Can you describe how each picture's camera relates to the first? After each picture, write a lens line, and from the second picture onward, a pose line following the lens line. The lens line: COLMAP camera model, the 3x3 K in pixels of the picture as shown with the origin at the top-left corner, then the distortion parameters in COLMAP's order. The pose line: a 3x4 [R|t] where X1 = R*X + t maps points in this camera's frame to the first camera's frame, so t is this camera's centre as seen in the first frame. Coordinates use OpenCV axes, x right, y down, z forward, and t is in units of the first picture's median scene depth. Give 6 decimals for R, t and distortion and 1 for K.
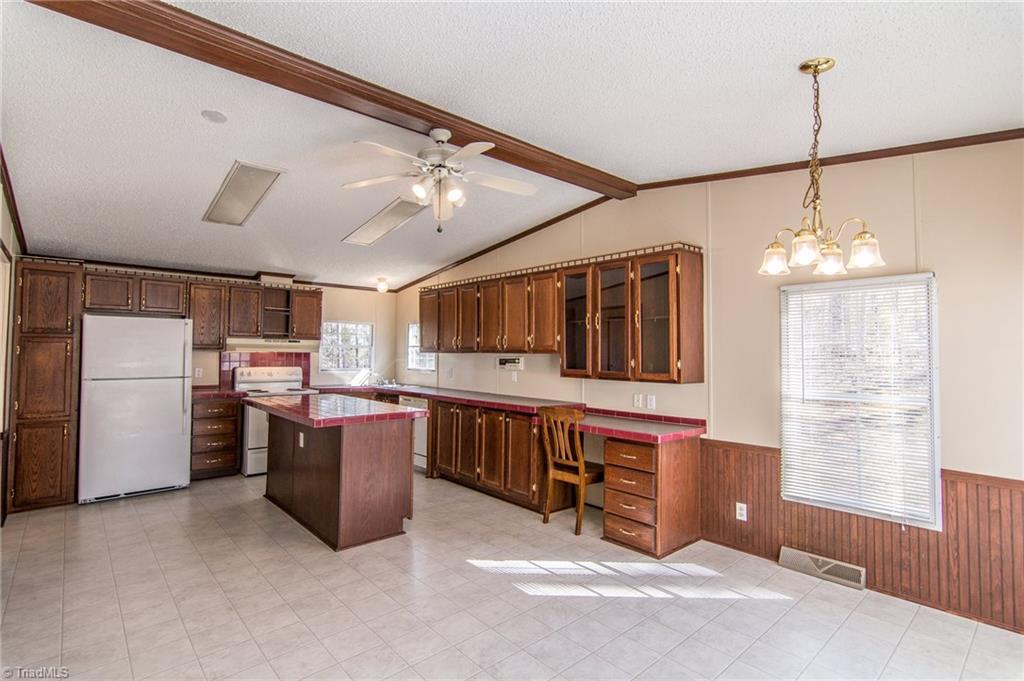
lens RADIAL K [[498.4, 0, 514.1], [0, 498.4, 338.9], [0, 0, 1]] dist [0.000780, 0.001153]
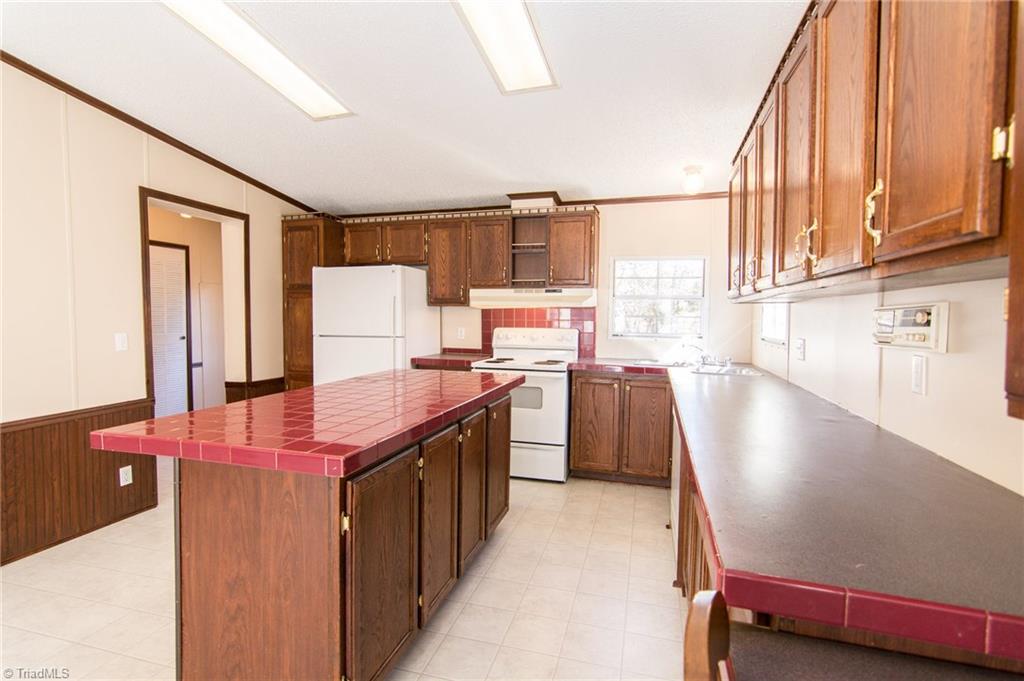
lens RADIAL K [[498.4, 0, 514.1], [0, 498.4, 338.9], [0, 0, 1]] dist [0.000780, 0.001153]
pose [[0.534325, 0.039651, -0.844348, 0.123252], [0.024403, 0.997759, 0.062298, 0.030272], [0.844927, -0.053892, 0.532160, 0.655384]]
